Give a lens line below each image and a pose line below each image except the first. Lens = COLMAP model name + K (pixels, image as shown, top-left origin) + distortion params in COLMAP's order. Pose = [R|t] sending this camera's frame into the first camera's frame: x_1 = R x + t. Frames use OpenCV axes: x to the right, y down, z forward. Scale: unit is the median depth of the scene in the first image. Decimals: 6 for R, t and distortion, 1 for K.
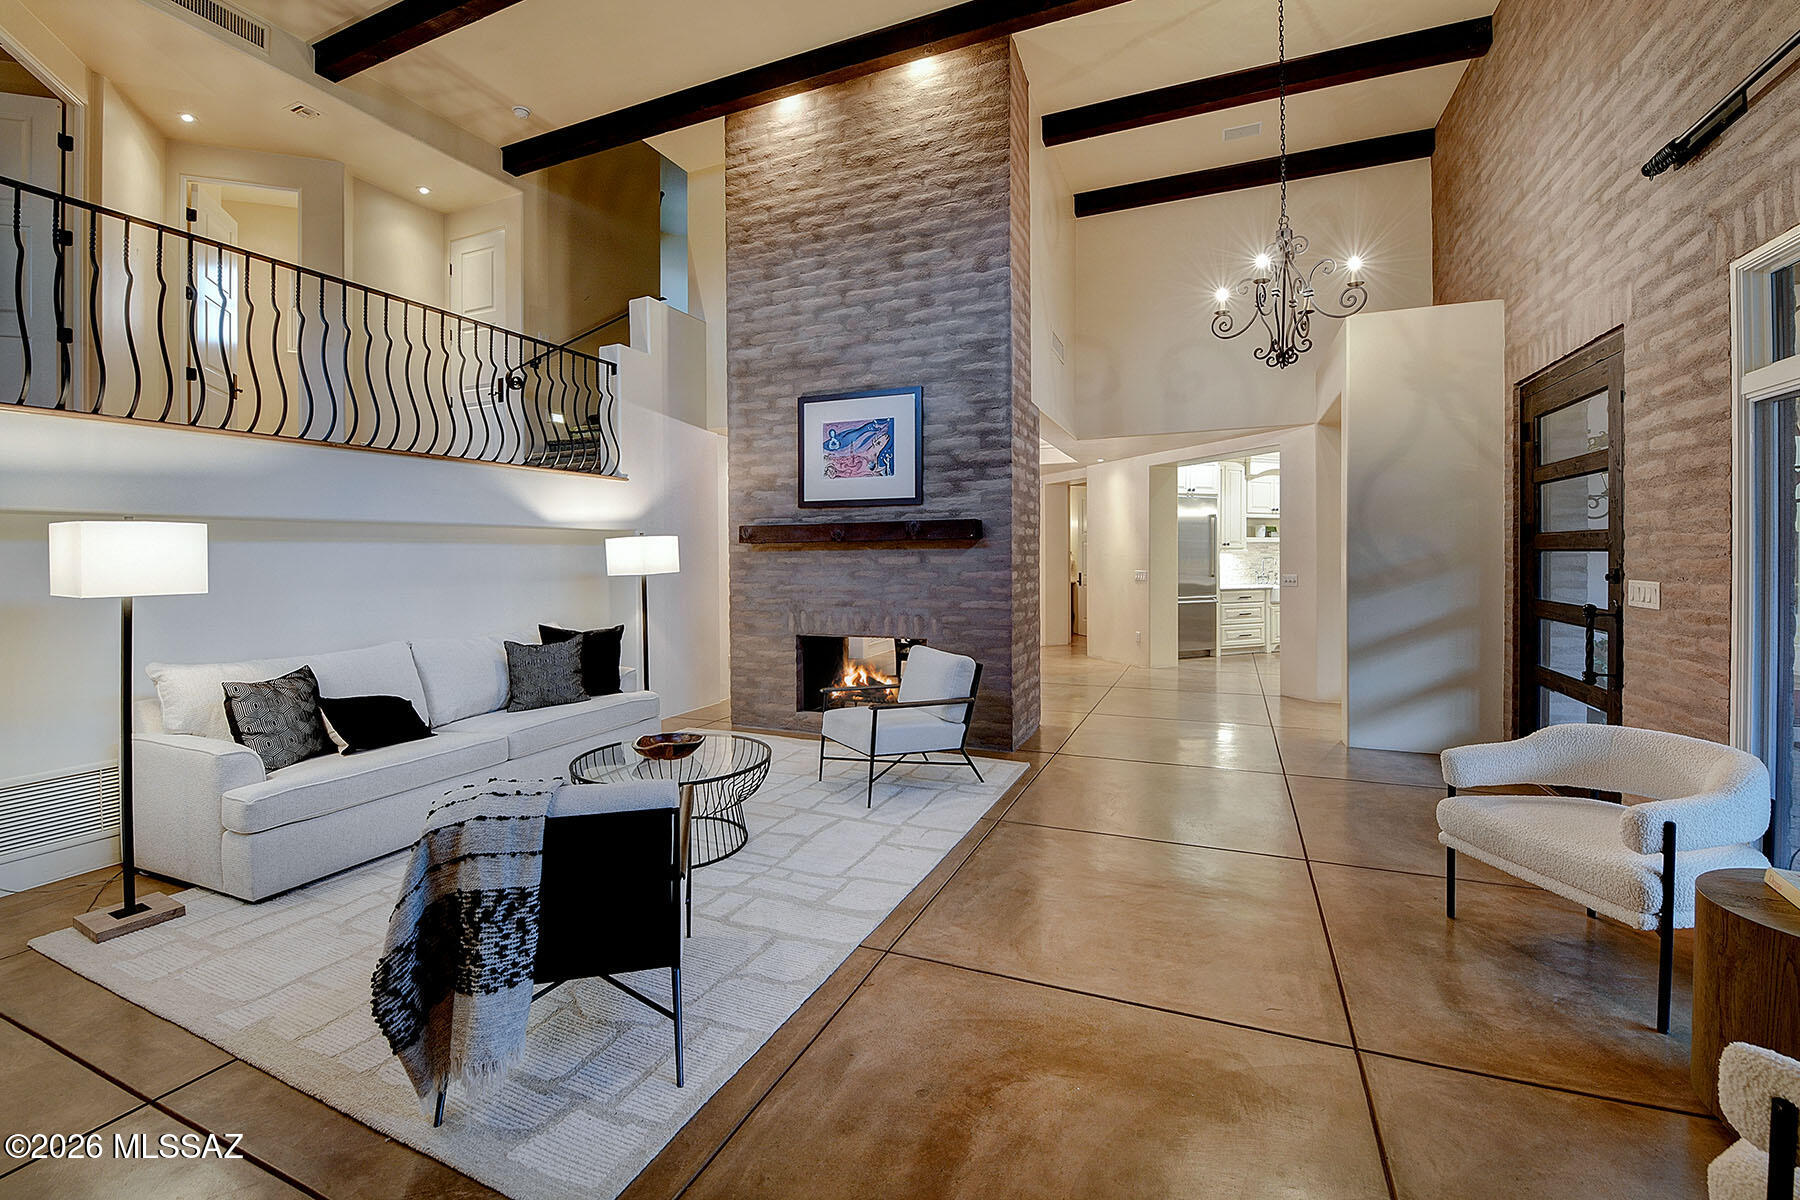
lens RADIAL K [[738.2, 0, 916.5], [0, 738.2, 581.6], [0, 0, 1]] dist [-0.014138, 0.000830]
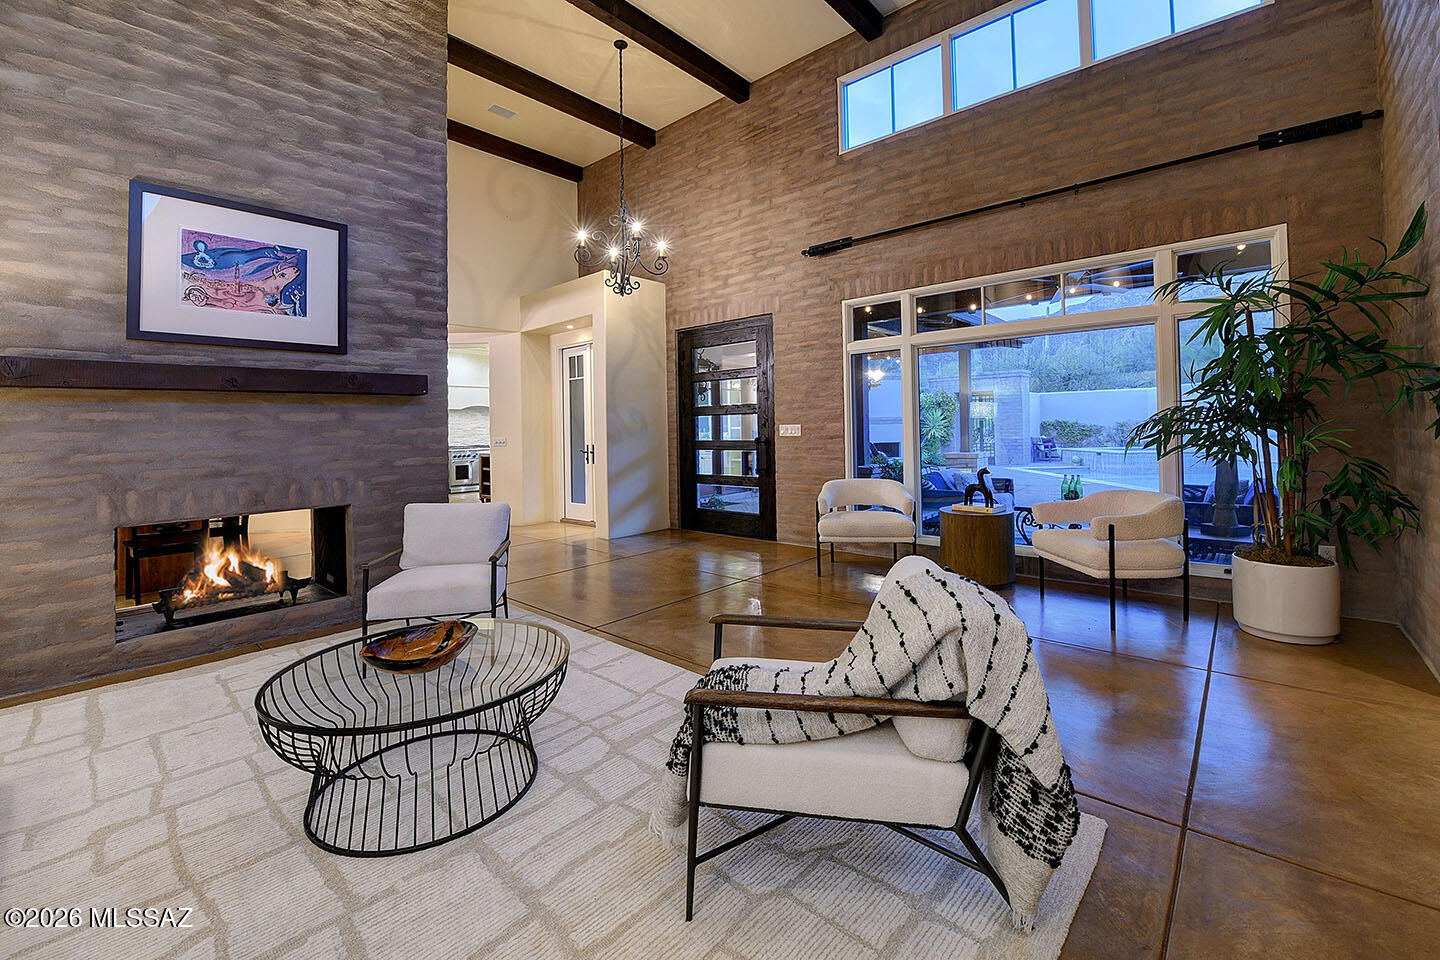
lens RADIAL K [[590.5, 0, 688.4], [0, 590.5, 435.0], [0, 0, 1]] dist [-0.014138, 0.000830]
pose [[0.367808, -0.005835, 0.929883, -0.501797], [0.050440, 0.998633, -0.013685, 0.023950], [-0.928533, 0.051936, 0.367600, 0.346963]]
